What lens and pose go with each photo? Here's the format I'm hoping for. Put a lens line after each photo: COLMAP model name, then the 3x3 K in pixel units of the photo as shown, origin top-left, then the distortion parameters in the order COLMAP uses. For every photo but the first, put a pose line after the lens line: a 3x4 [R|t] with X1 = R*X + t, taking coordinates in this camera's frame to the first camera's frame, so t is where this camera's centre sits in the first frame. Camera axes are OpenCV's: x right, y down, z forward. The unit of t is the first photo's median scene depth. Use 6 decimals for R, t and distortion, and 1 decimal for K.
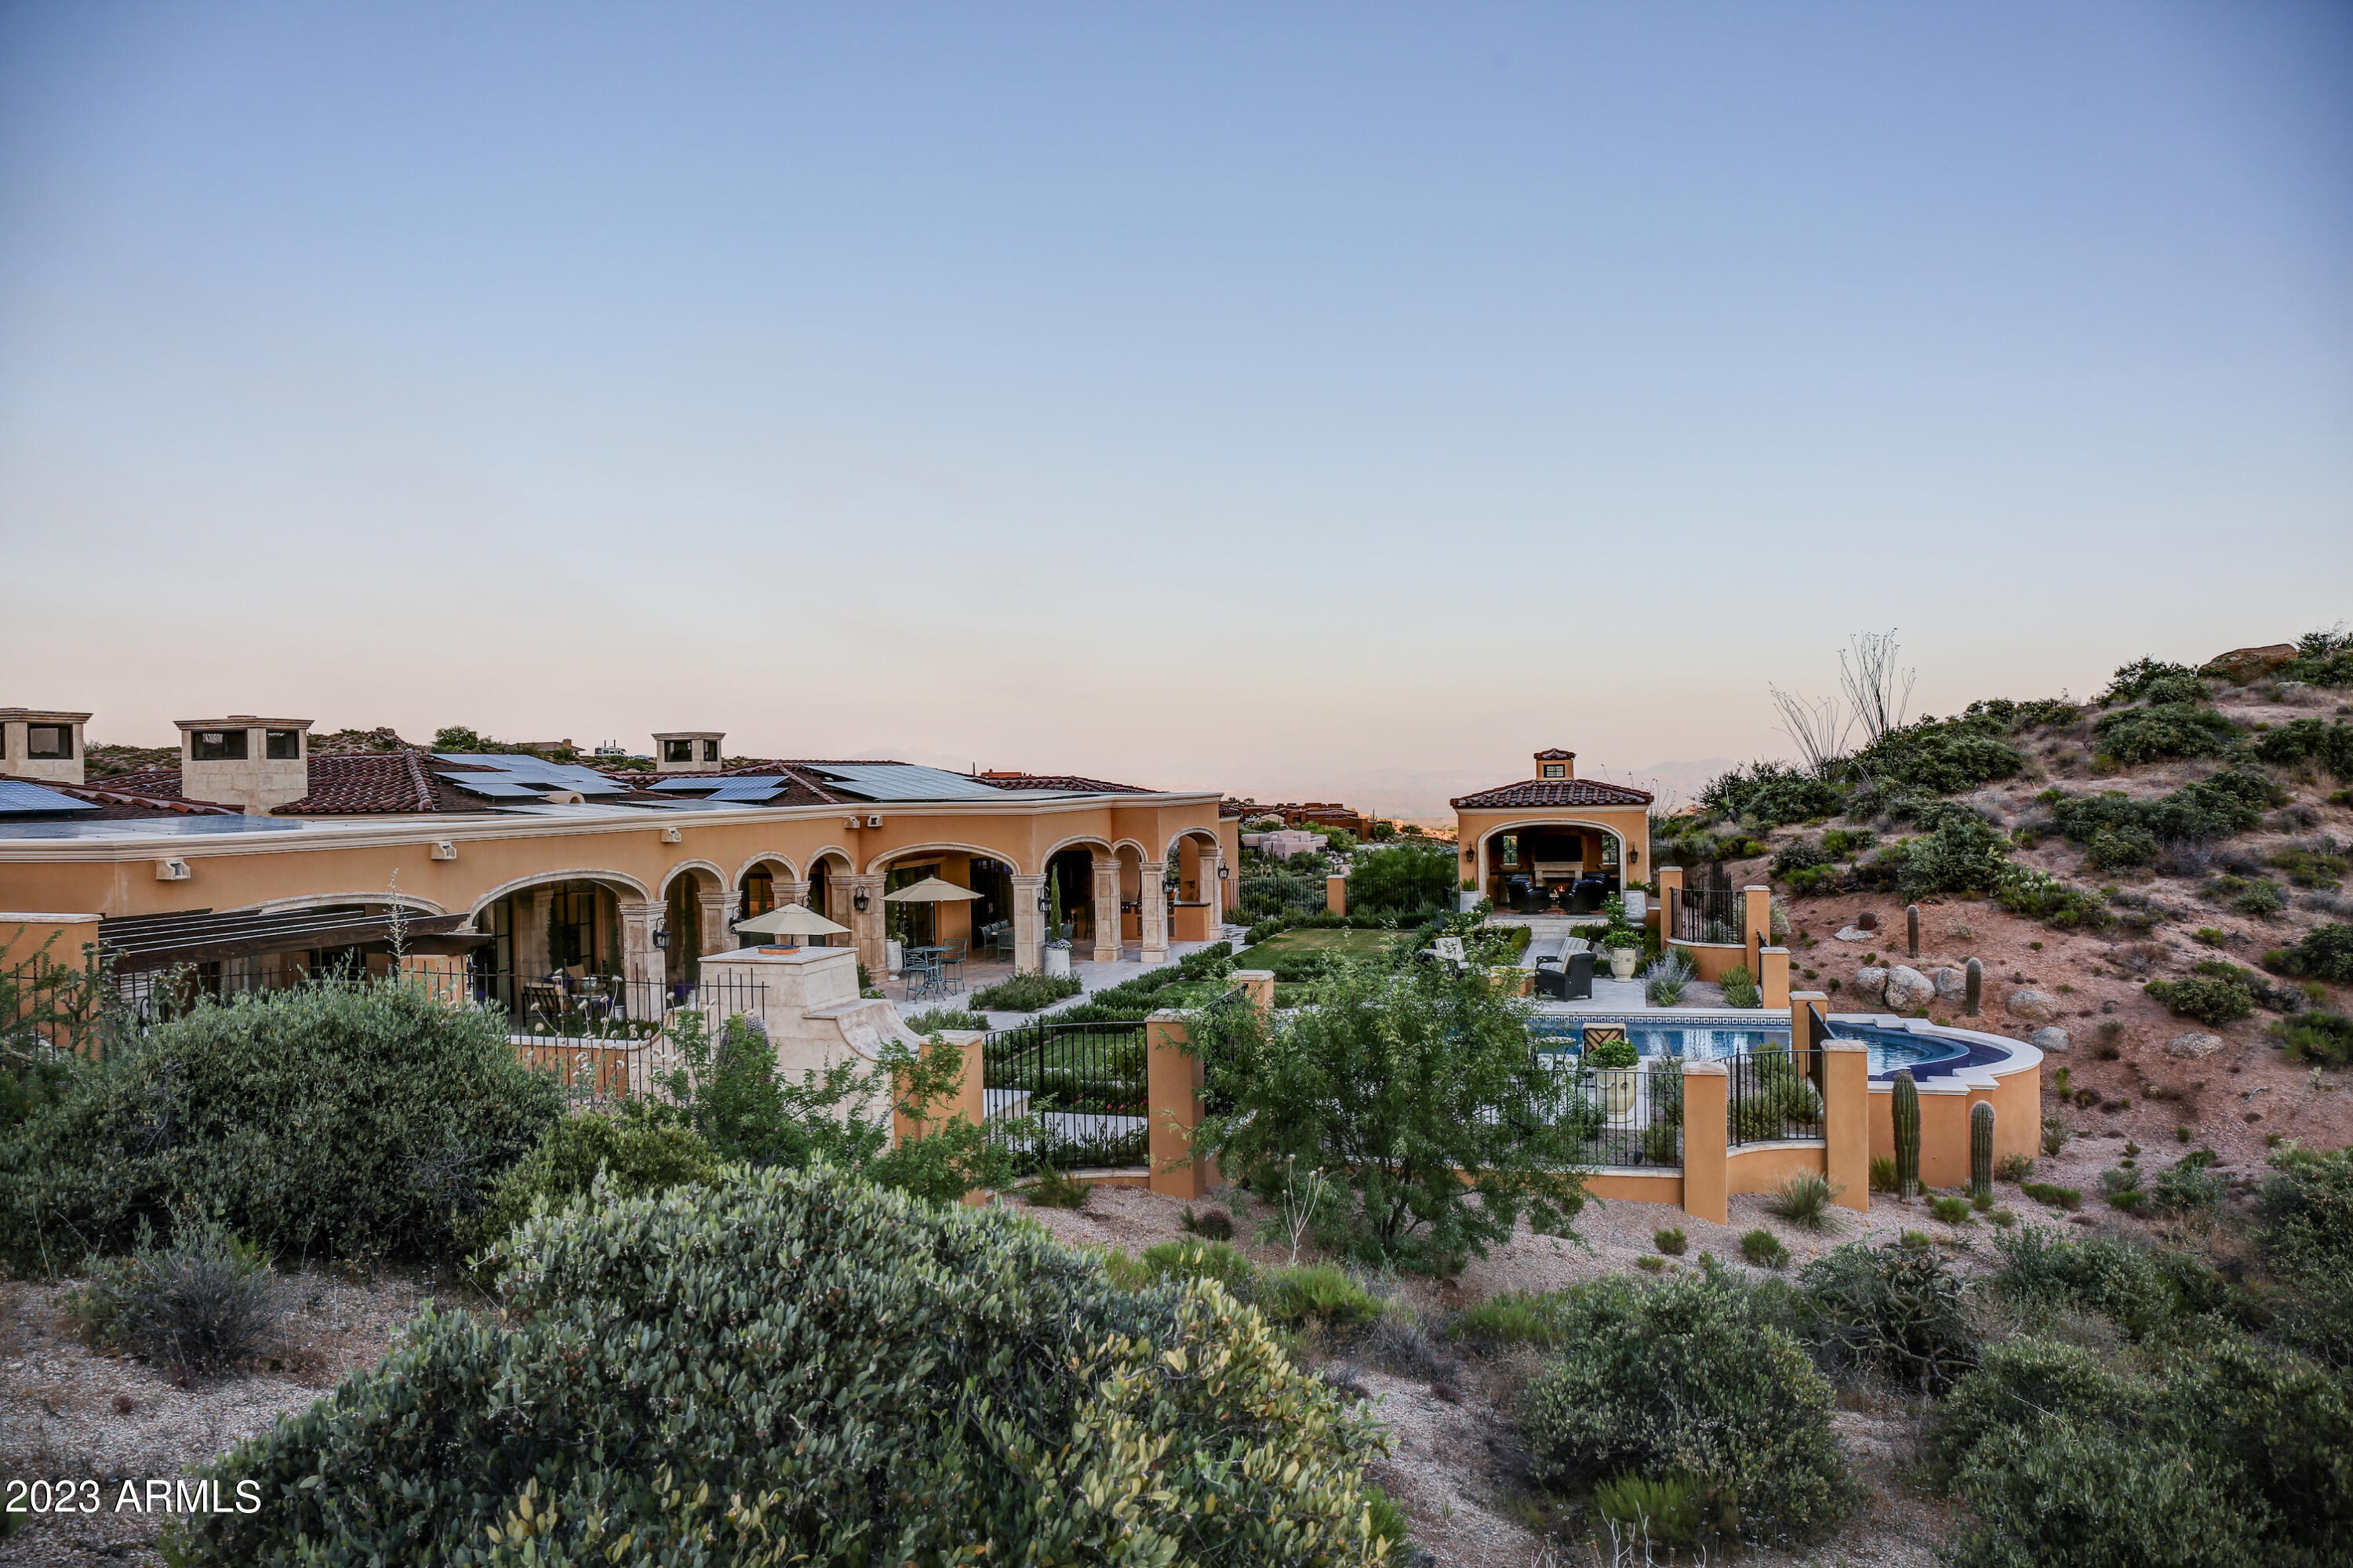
lens RADIAL K [[1627.1, 0, 1180.6], [0, 1627.1, 765.1], [0, 0, 1]] dist [-0.095297, 0.086831]
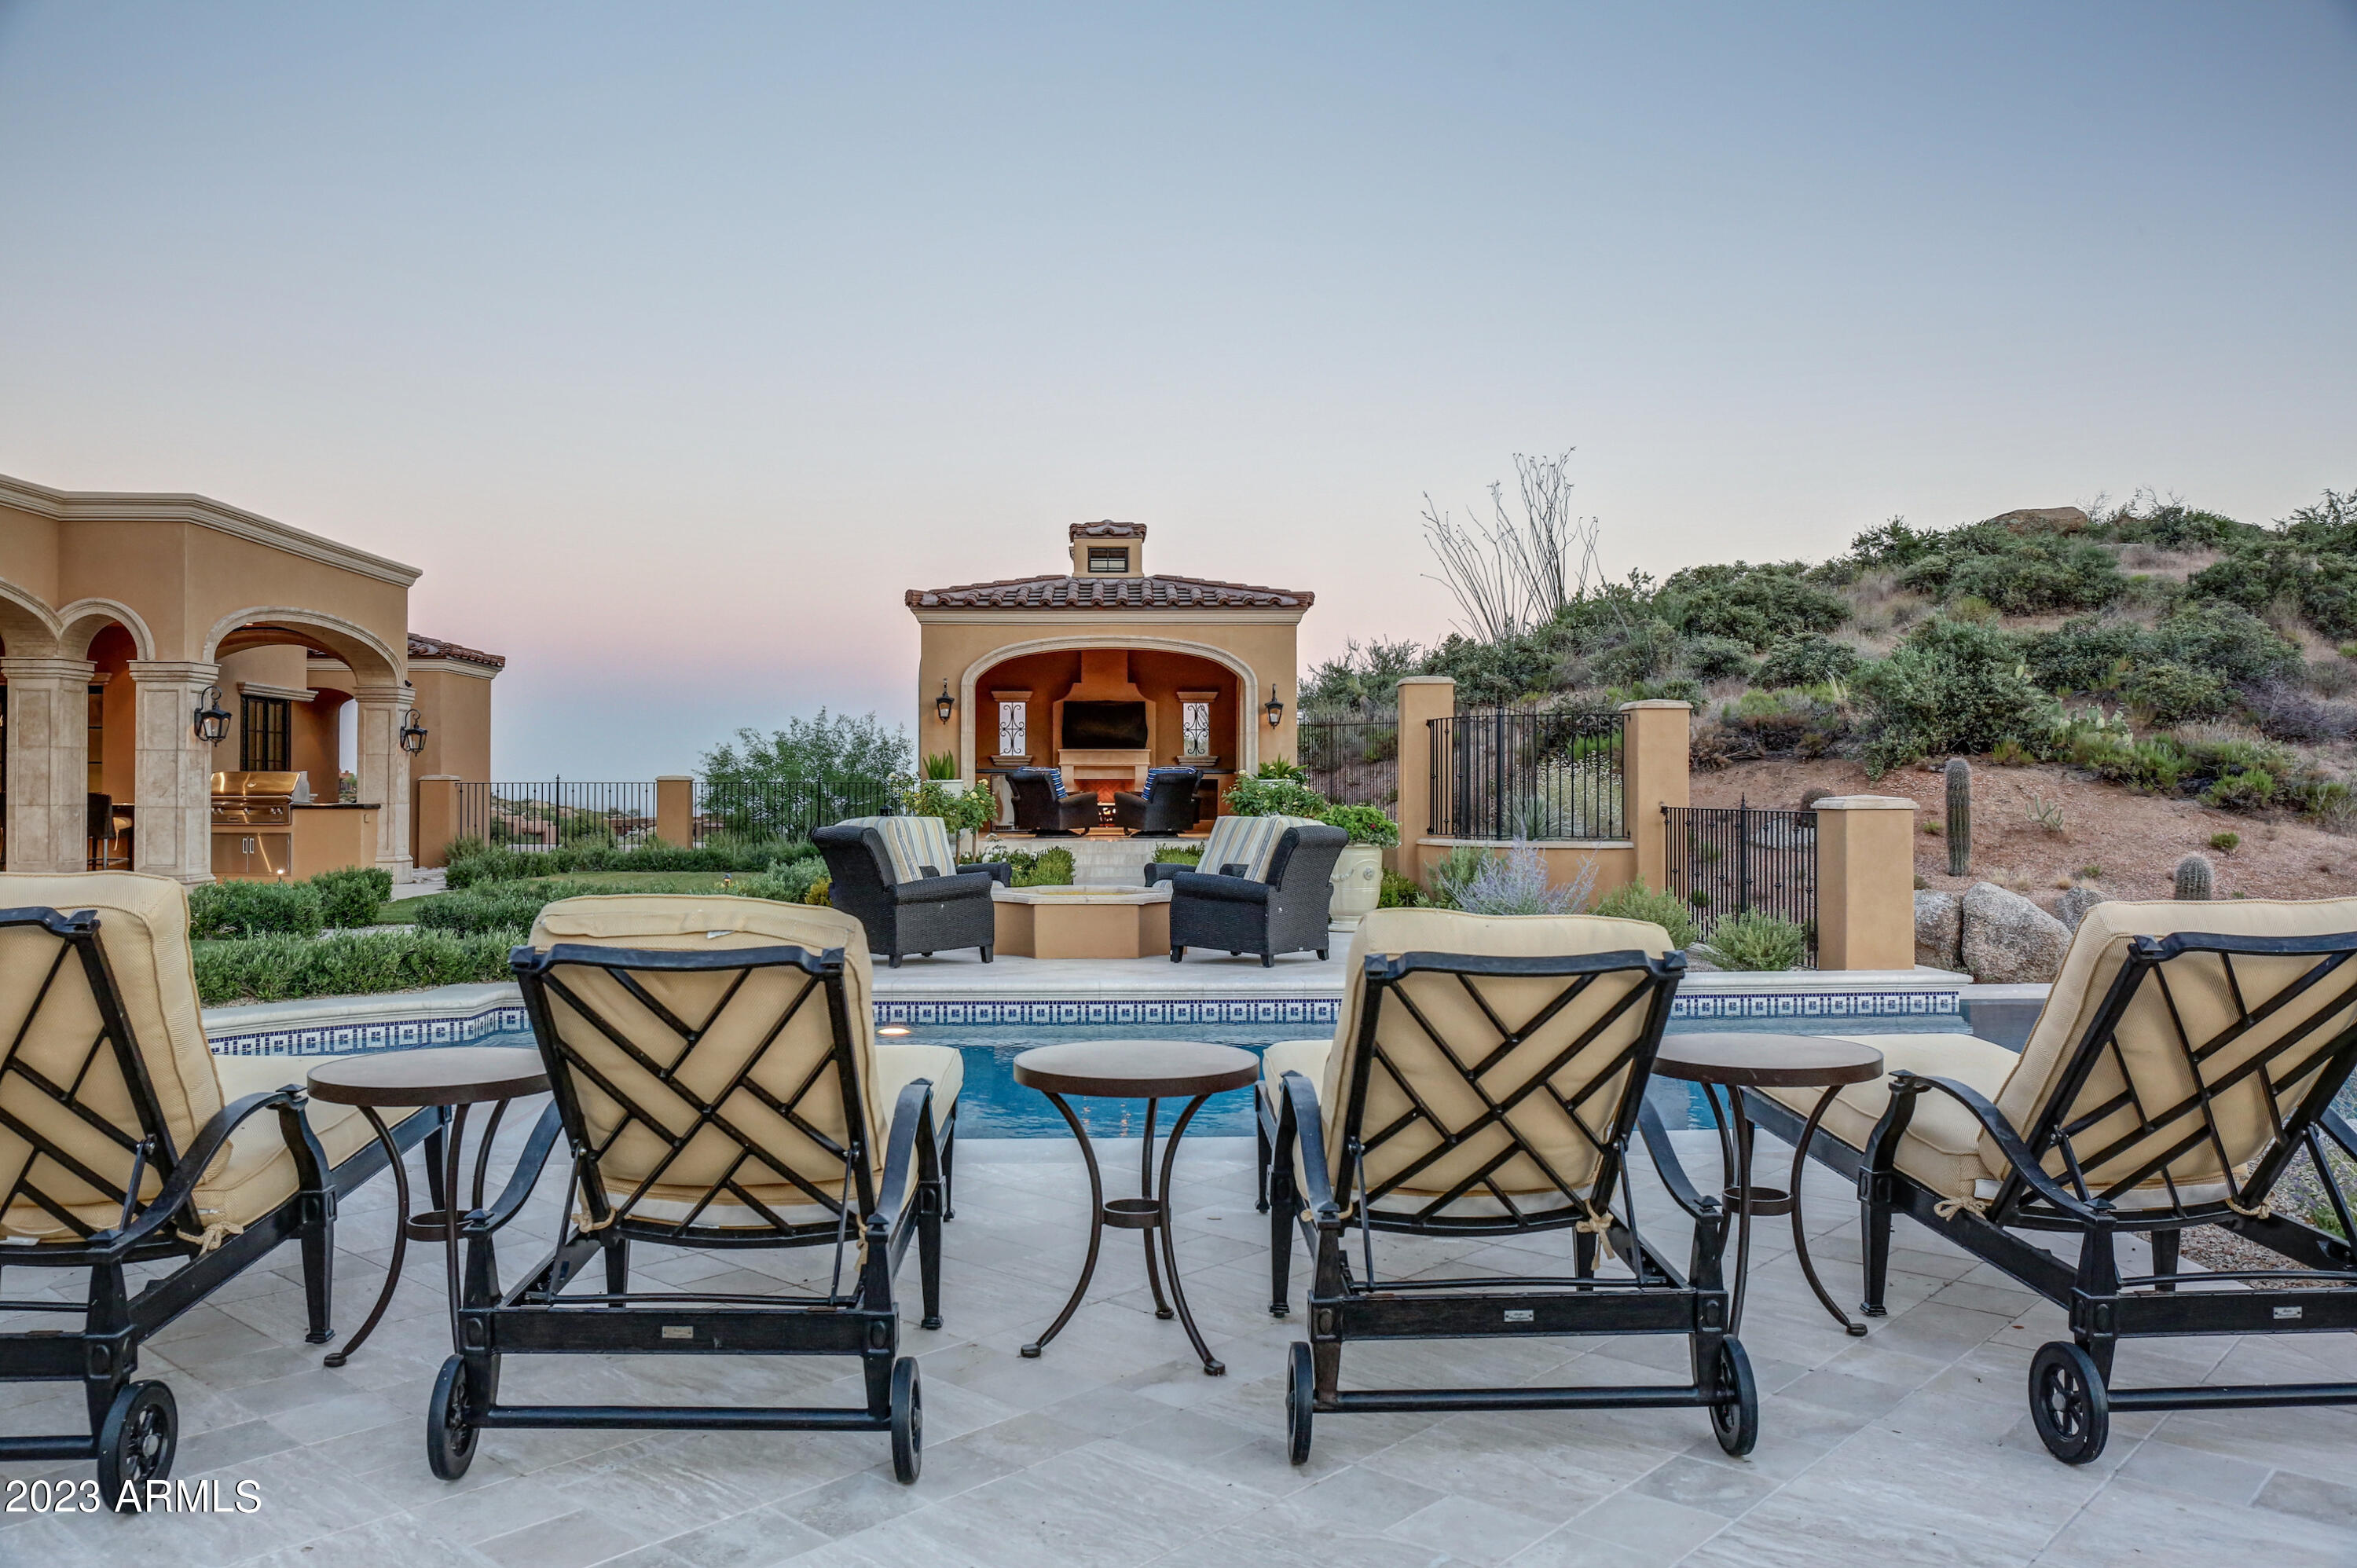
lens RADIAL K [[1844.4, 0, 1178.5], [0, 1844.4, 784.0], [0, 0, 1]] dist [-0.062306, 0.001393]
pose [[0.944734, 0.020701, 0.327184, 0.063077], [-0.019496, 0.999786, -0.006963, 0.076968], [-0.327258, 0.000199, 0.944935, 0.441801]]
